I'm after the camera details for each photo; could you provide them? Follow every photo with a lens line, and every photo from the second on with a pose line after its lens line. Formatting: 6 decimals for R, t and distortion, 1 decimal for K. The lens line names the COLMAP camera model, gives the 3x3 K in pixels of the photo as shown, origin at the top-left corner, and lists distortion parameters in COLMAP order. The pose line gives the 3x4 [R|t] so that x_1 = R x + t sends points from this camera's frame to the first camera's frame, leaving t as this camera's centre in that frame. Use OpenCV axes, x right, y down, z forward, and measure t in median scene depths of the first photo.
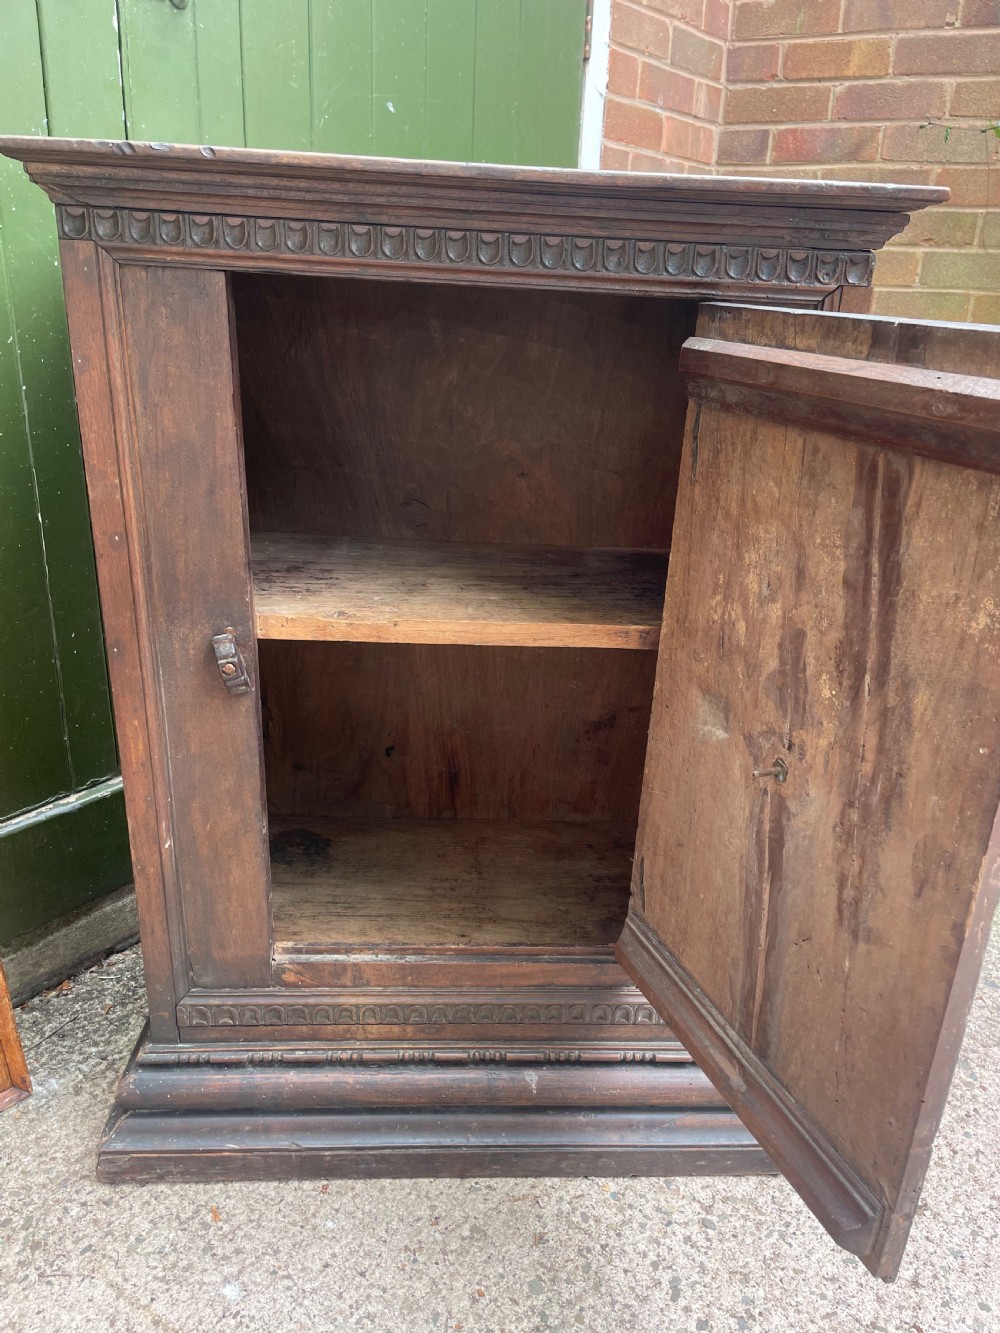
lens RADIAL K [[1012.3, 0, 512.7], [0, 1012.3, 673.3], [0, 0, 1]] dist [0.072183, -0.099721]
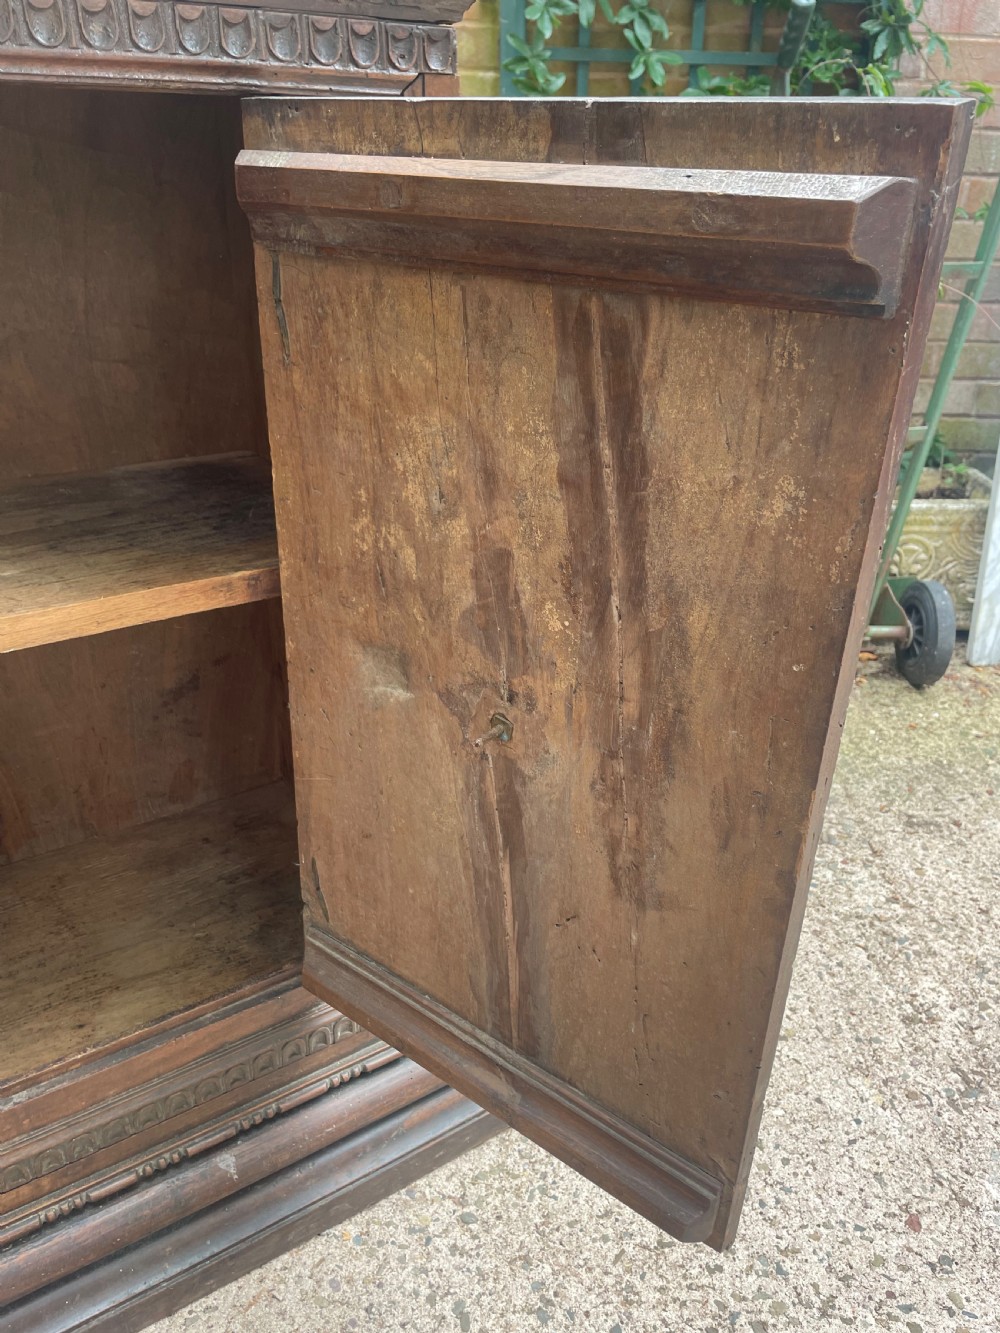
lens RADIAL K [[1015.0, 0, 514.7], [0, 1015.0, 664.8], [0, 0, 1]] dist [0.075948, -0.106687]
pose [[0.861032, -0.251515, 0.441999, -0.055883], [0.200183, 0.966595, 0.160067, -0.068040], [-0.467494, -0.049342, 0.882618, 0.280260]]
